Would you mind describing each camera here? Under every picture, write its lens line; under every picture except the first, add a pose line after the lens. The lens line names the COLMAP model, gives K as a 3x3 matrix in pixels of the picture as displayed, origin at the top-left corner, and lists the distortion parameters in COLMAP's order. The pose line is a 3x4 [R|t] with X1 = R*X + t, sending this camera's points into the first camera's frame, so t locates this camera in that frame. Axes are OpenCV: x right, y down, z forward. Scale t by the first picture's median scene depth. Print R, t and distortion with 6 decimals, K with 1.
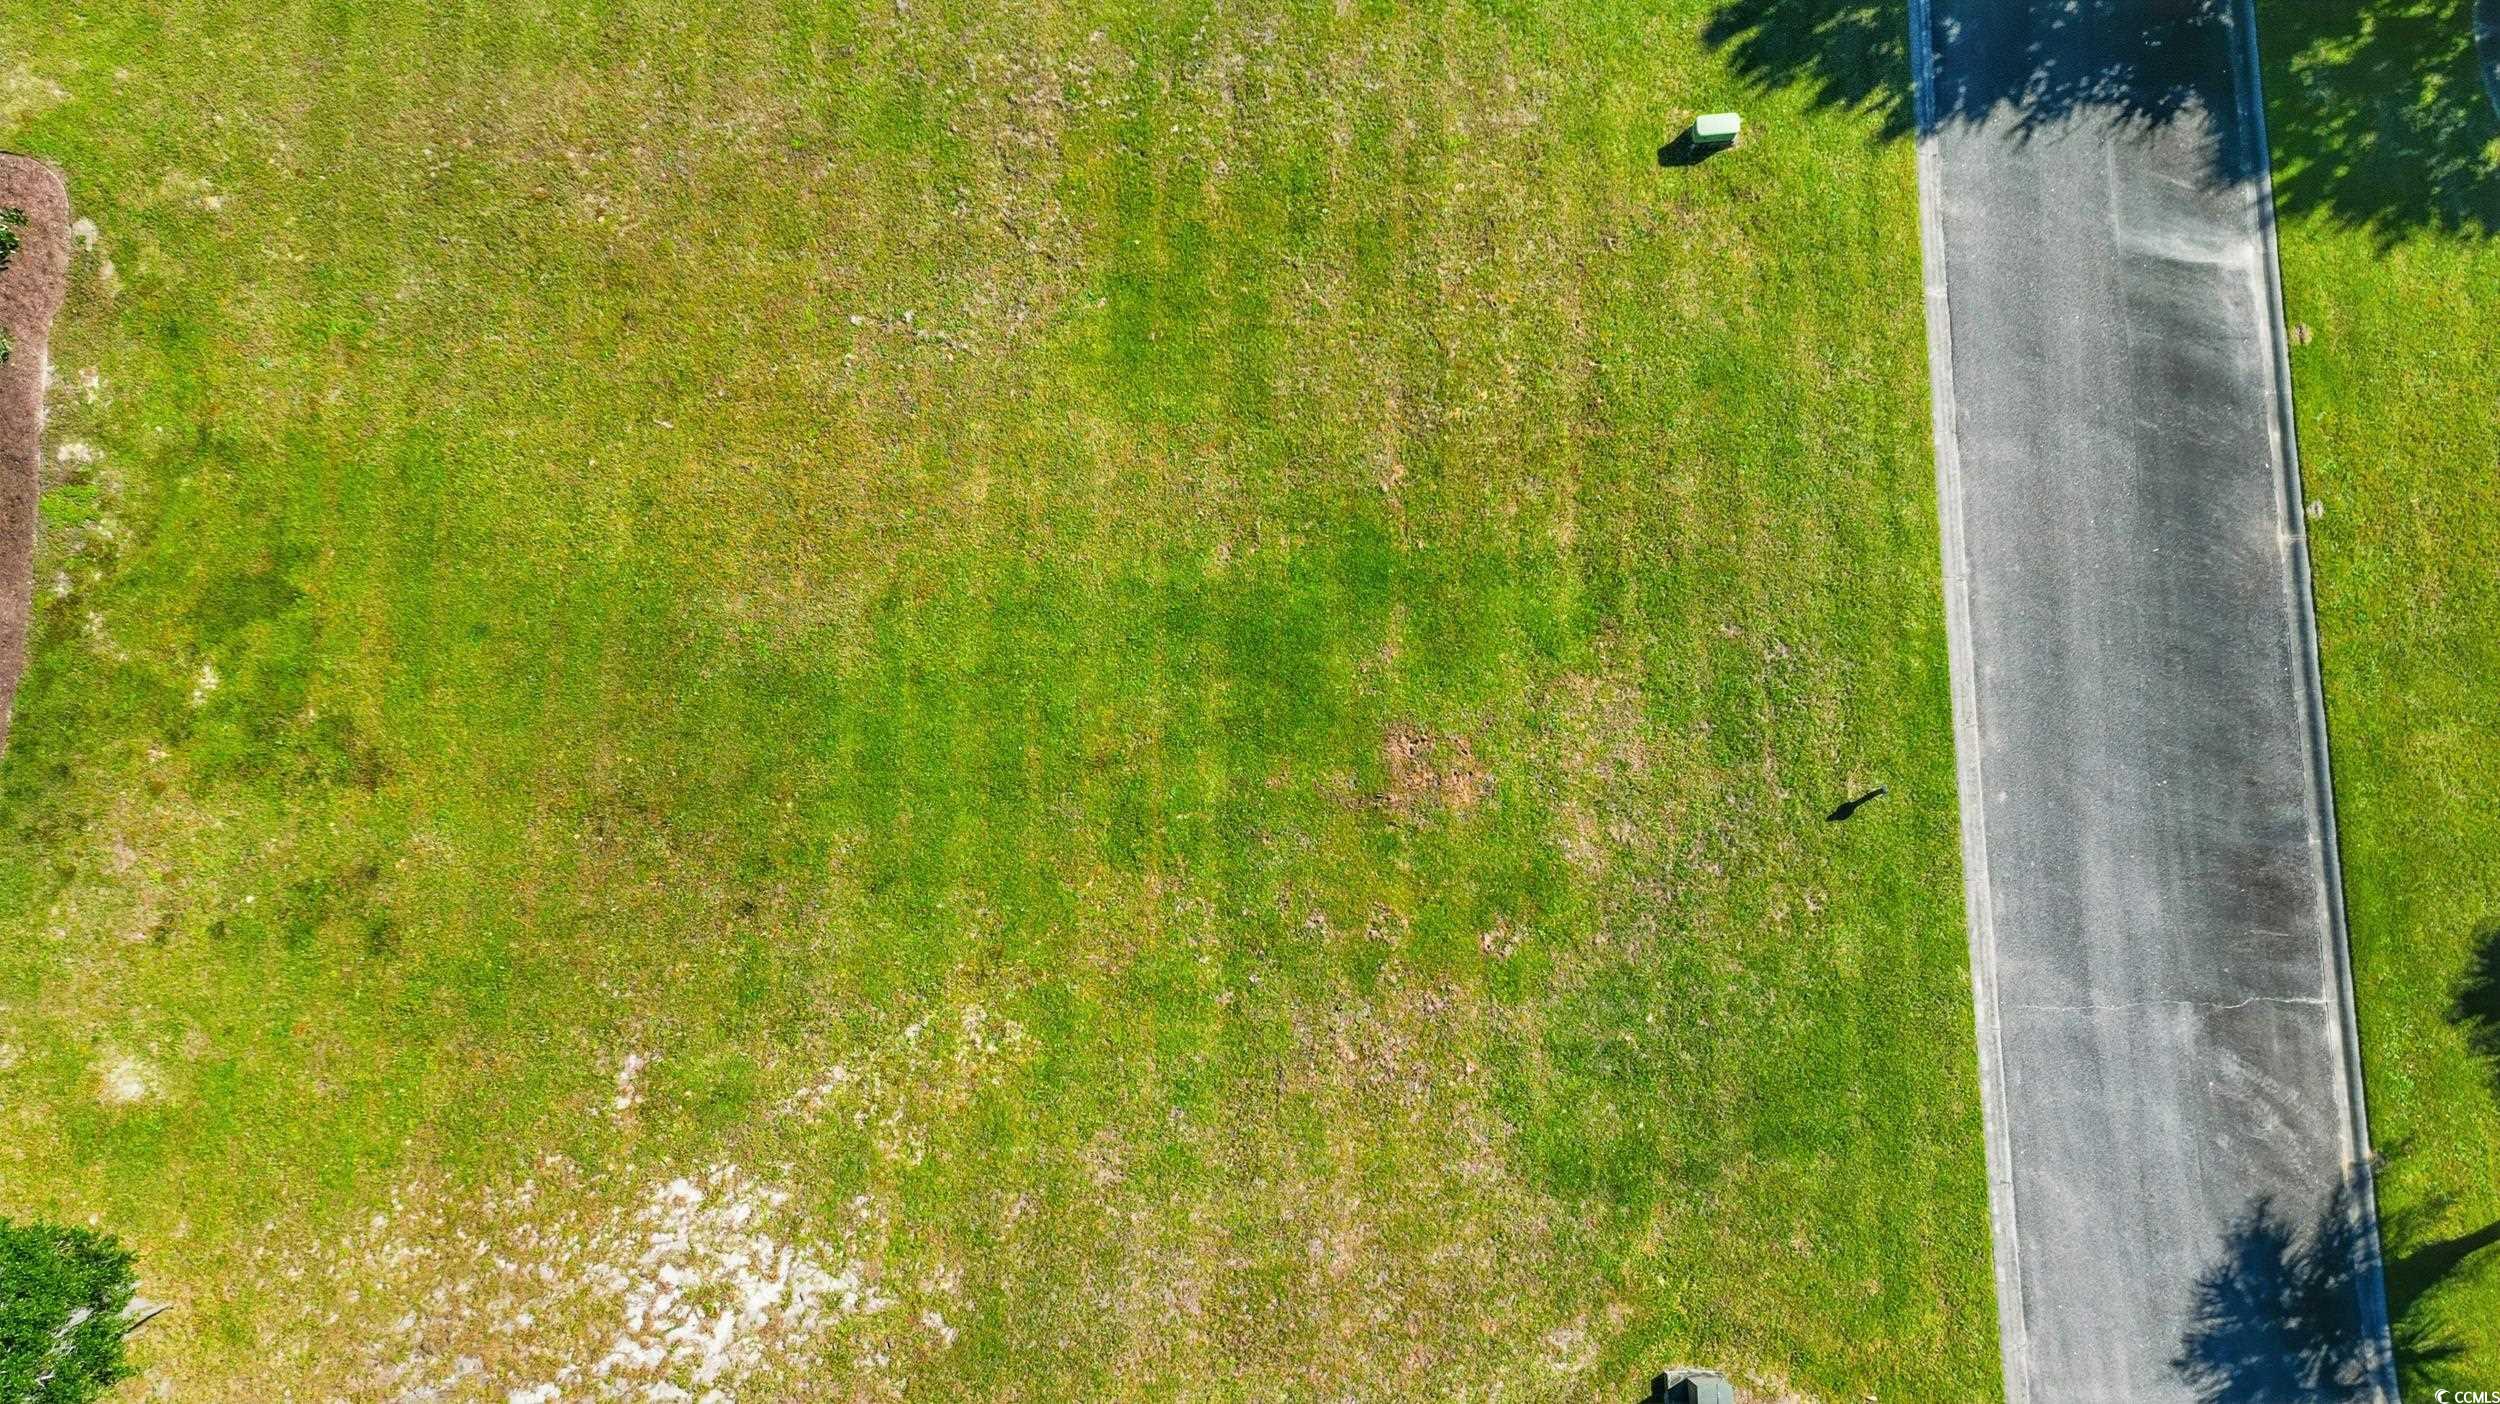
lens RADIAL K [[1744.7, 0, 1253.9], [0, 1744.7, 706.6], [0, 0, 1]] dist [0.080338, -0.076424]
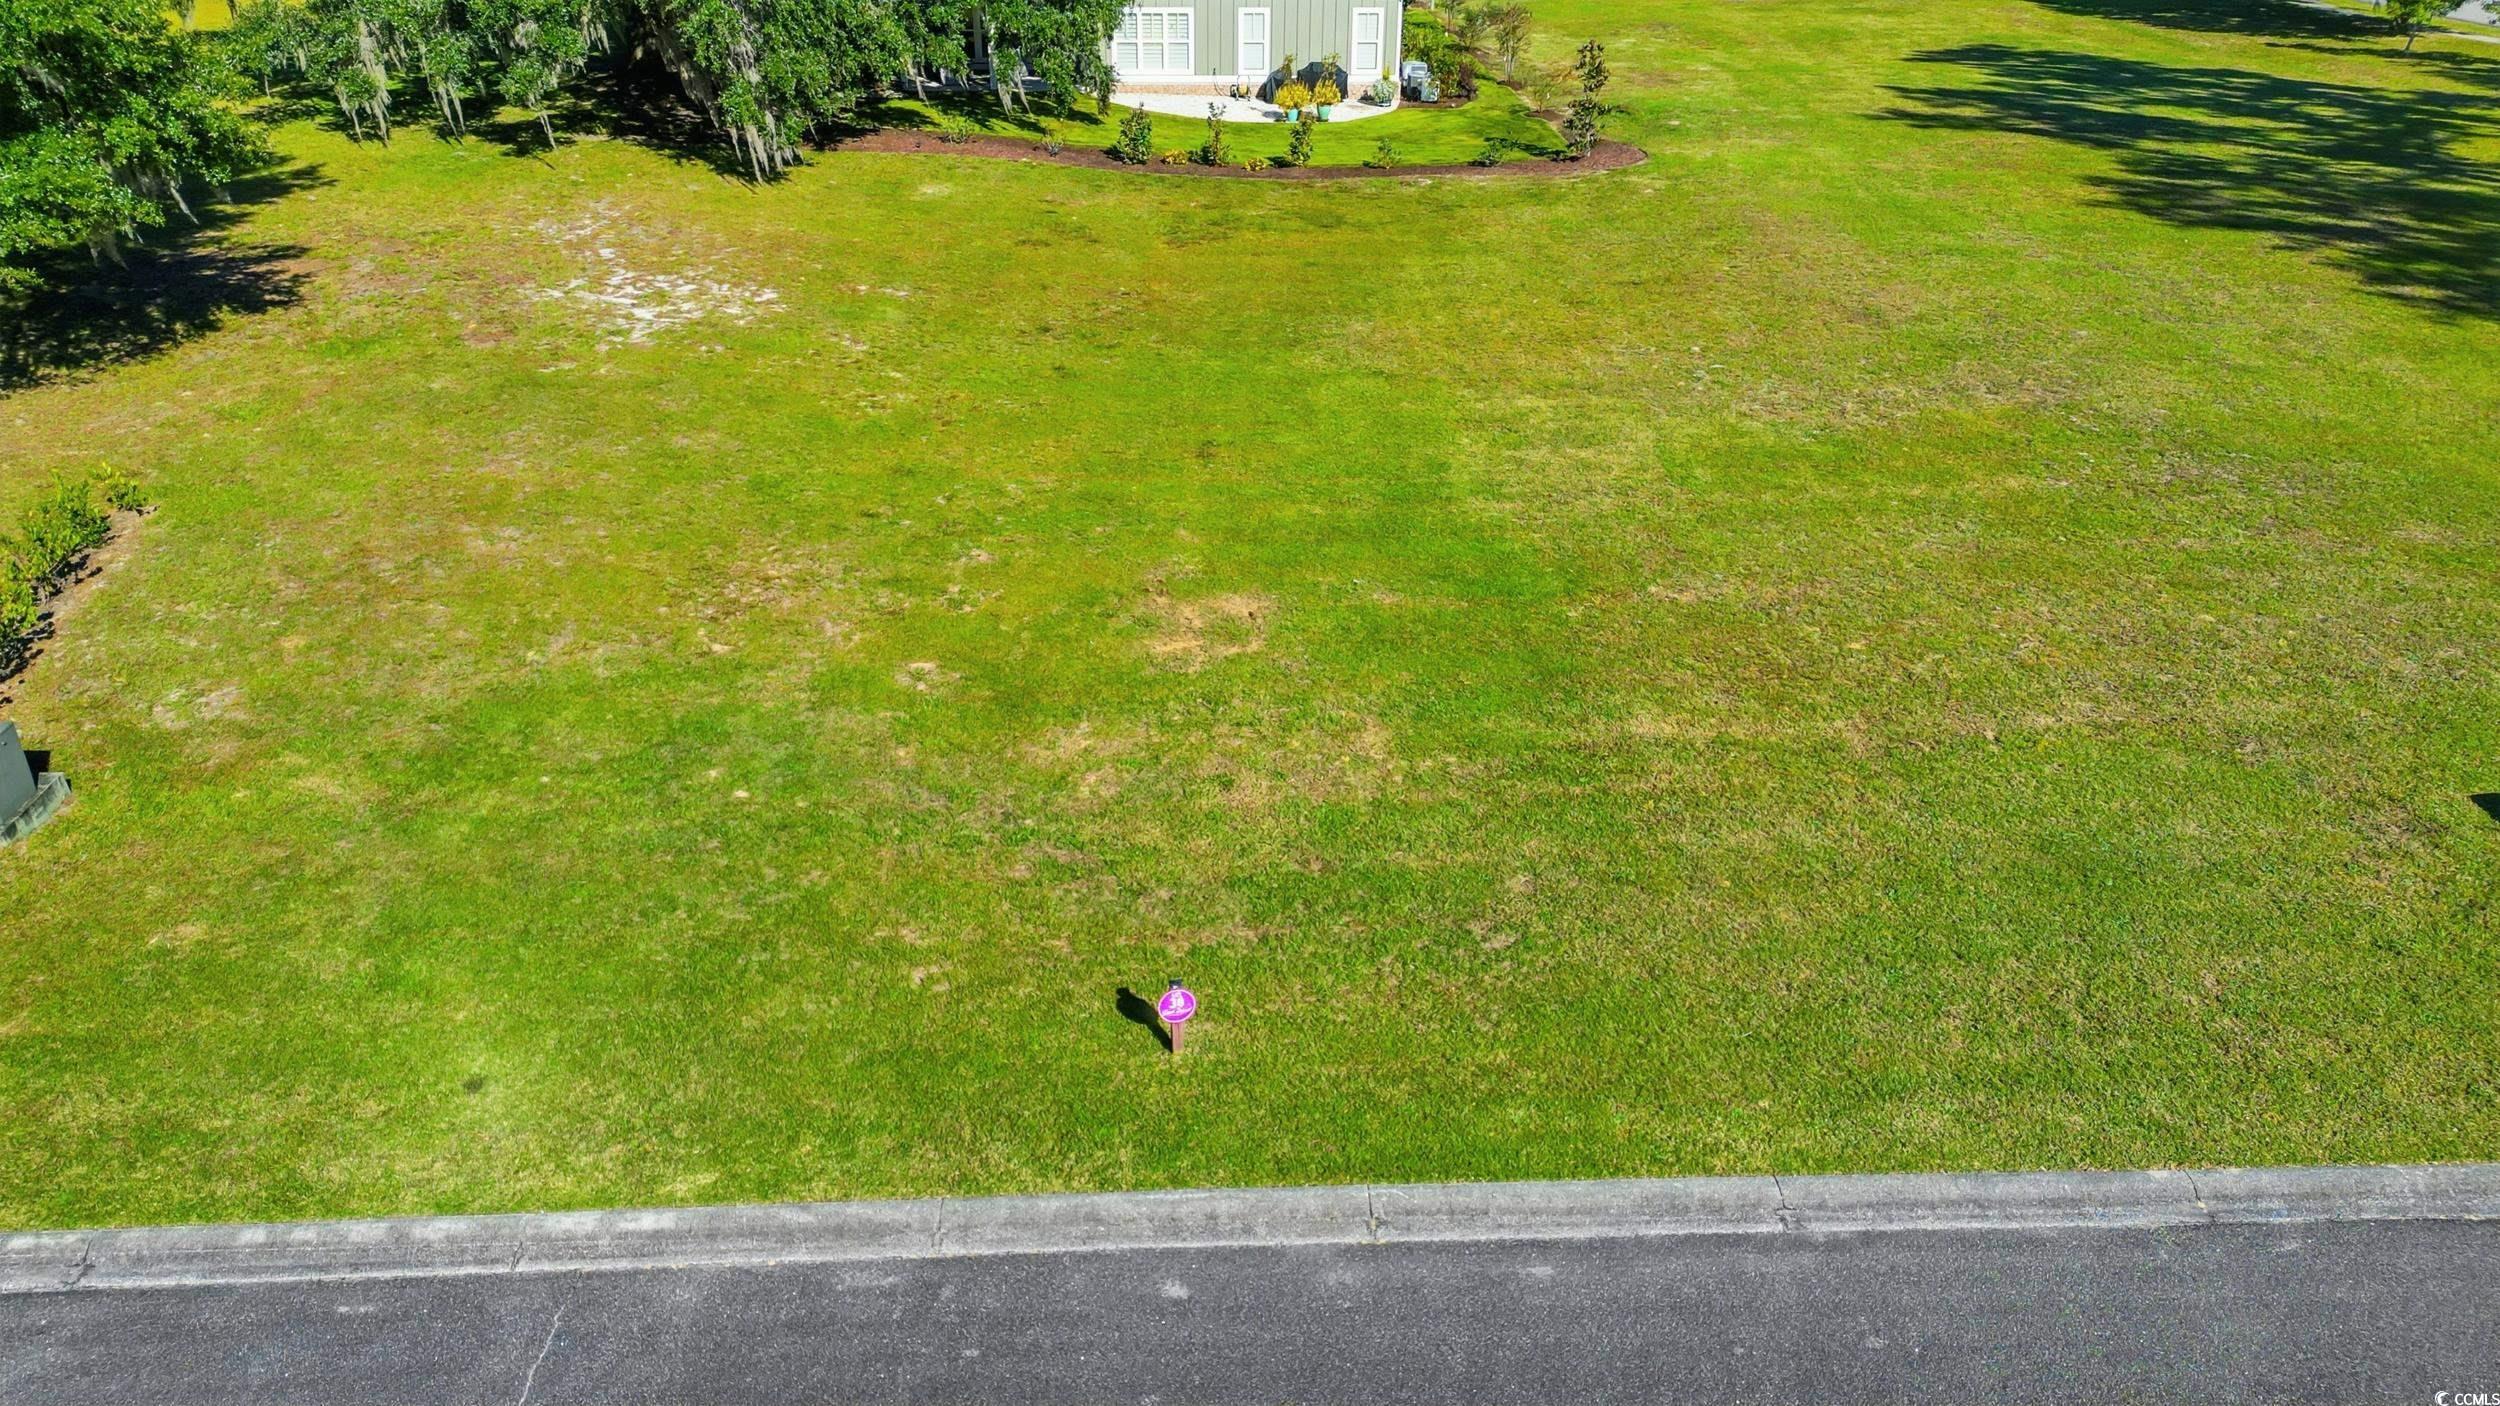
lens RADIAL K [[1744.7, 0, 1253.9], [0, 1744.7, 707.6], [0, 0, 1]] dist [0.080338, -0.076424]
pose [[0.053315, 0.474301, -0.878747, 0.672503], [-0.987612, 0.155102, 0.023796, 0.009552], [0.147581, 0.866592, 0.476694, 0.738107]]
